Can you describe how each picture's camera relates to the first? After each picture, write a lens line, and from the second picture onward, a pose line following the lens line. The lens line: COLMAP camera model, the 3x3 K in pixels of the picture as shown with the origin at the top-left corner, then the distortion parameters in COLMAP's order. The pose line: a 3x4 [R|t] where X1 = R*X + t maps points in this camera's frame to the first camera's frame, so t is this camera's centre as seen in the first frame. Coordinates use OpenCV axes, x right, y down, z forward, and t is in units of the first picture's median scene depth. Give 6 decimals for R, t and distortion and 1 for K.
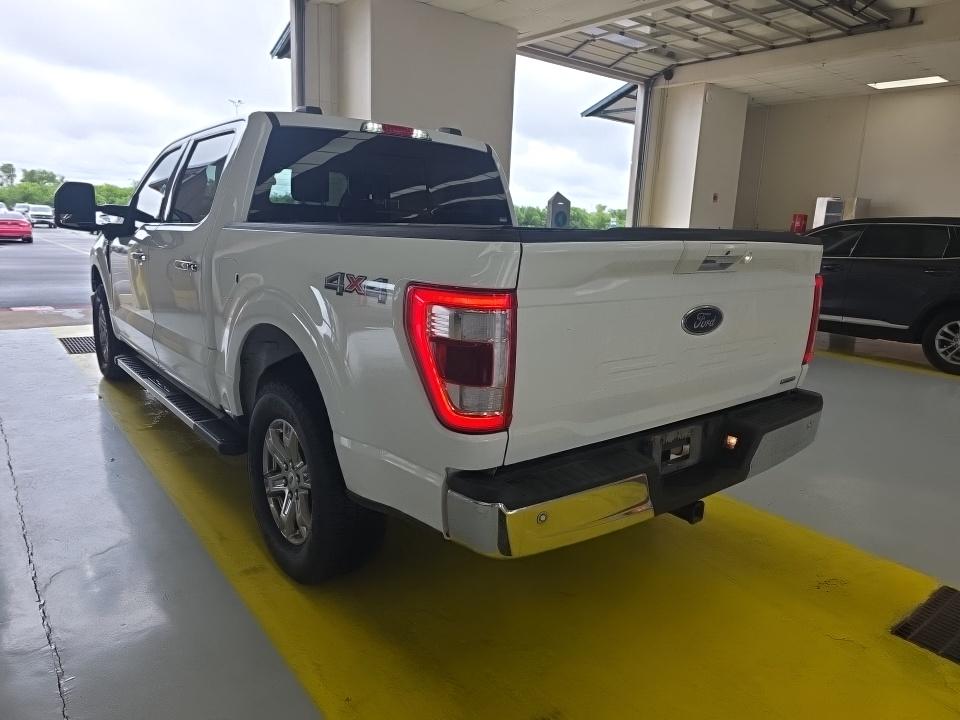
lens RADIAL K [[658.3, 0, 483.7], [0, 658.3, 361.2], [0, 0, 1]] dist [0.037115, -0.027859]
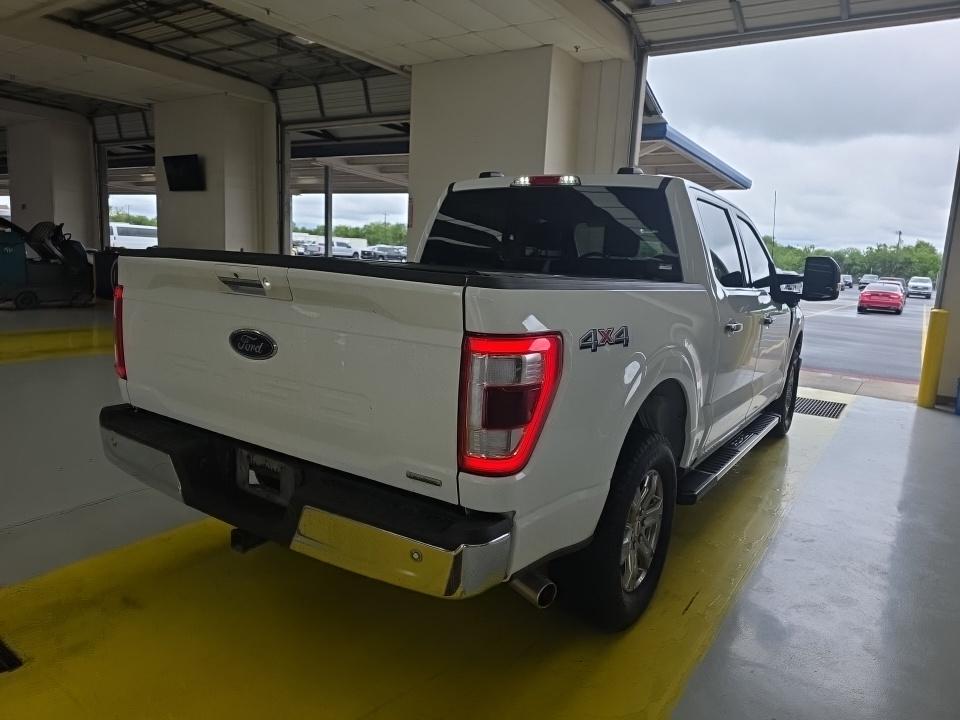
lens RADIAL K [[658.3, 0, 472.1], [0, 658.3, 359.5], [0, 0, 1]] dist [0.037115, -0.027859]
pose [[0.279346, 0.124667, -0.952063, 1.299801], [-0.233913, 0.970499, 0.058448, -0.165985], [0.931263, 0.206373, 0.300267, 0.963308]]
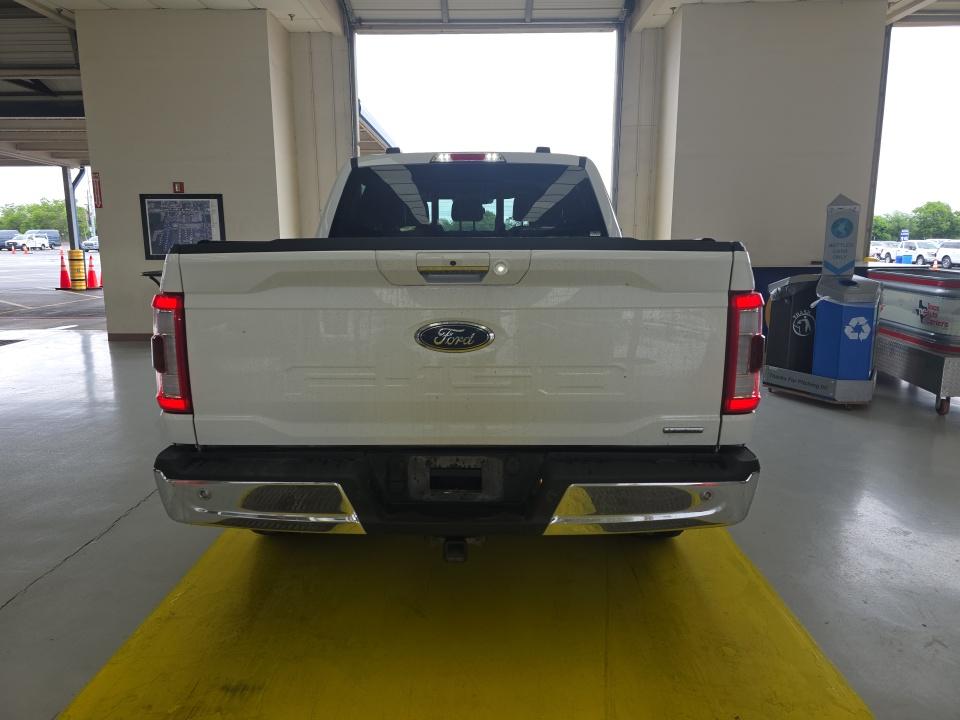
lens RADIAL K [[658.3, 0, 464.6], [0, 658.3, 356.4], [0, 0, 1]] dist [0.037115, -0.027859]
pose [[0.757769, 0.069704, -0.648789, 0.887815], [-0.097681, 0.995192, -0.007168, -0.028547], [0.645170, 0.068806, 0.760934, 0.302796]]
